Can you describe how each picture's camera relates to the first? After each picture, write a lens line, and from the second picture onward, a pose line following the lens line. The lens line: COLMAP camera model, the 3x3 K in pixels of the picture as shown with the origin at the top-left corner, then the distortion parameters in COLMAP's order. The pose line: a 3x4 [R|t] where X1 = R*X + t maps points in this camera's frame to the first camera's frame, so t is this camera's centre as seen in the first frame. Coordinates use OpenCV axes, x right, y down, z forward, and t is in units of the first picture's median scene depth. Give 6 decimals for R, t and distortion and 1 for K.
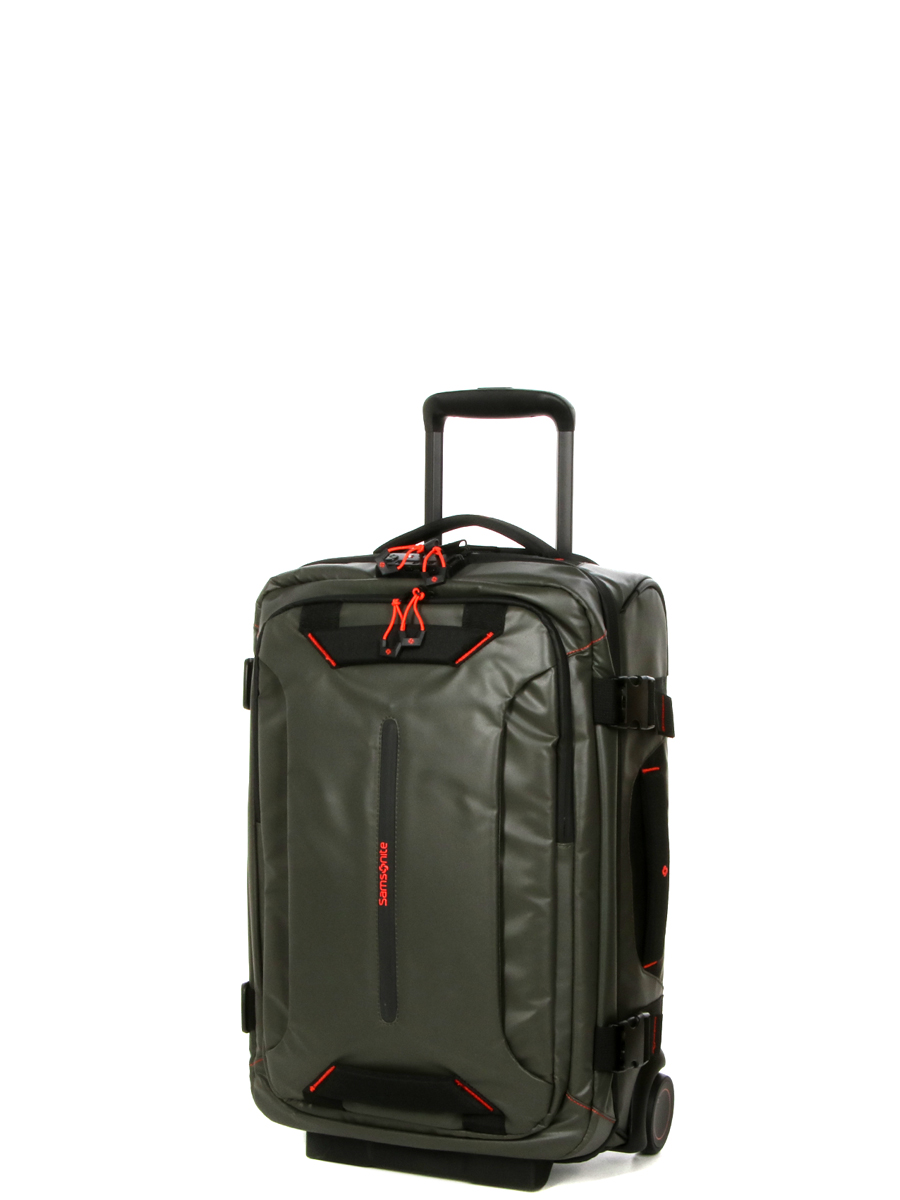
lens RADIAL K [[2269.4, 0, 448.8], [0, 2269.4, 602.9], [0, 0, 1]] dist [-0.055233, 0.000000]
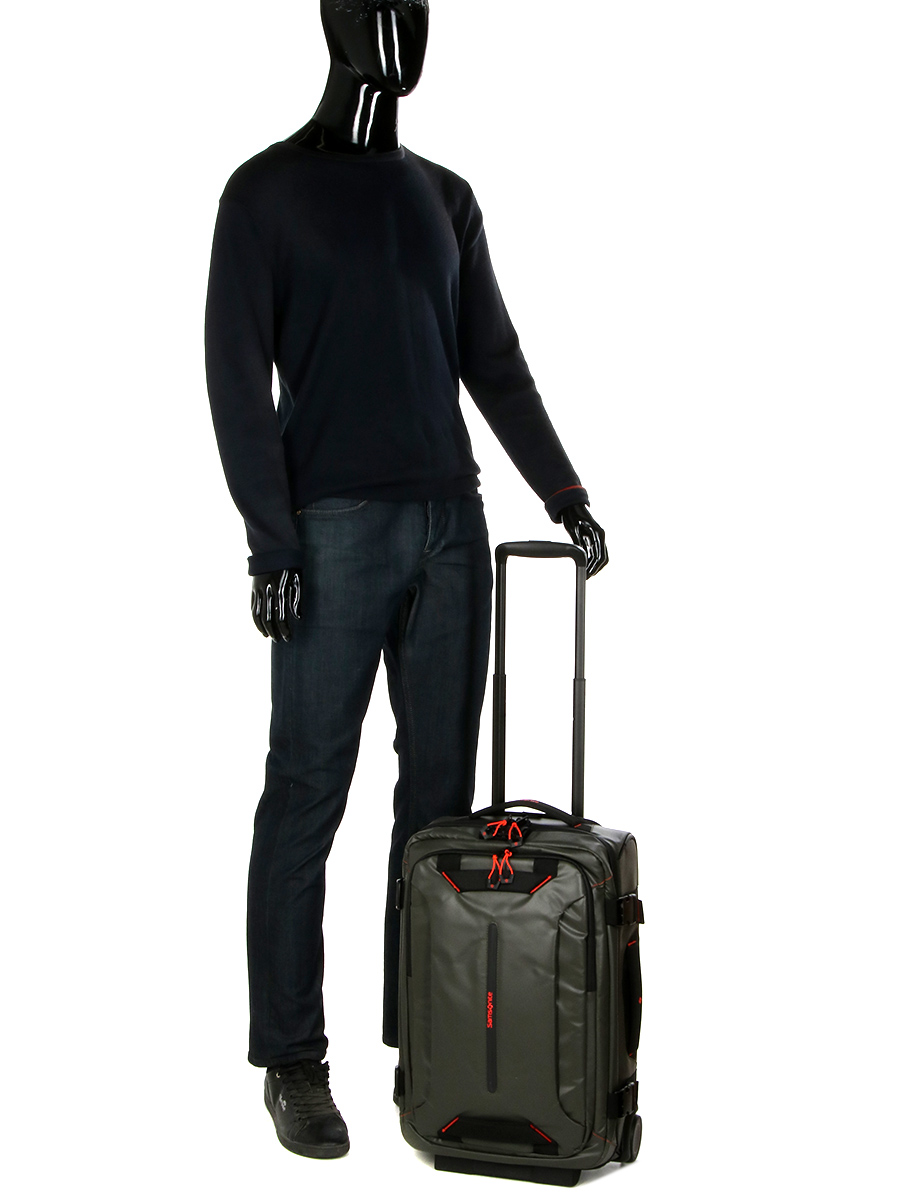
lens RADIAL K [[2338.2, 0, 449.0], [0, 2338.2, 596.2], [0, 0, 1]] dist [0.175335, 0.000000]
pose [[0.995825, -0.006347, 0.091063, -0.228352], [0.004039, 0.999666, 0.025513, -0.255524], [-0.091195, -0.025039, 0.995518, -0.842503]]
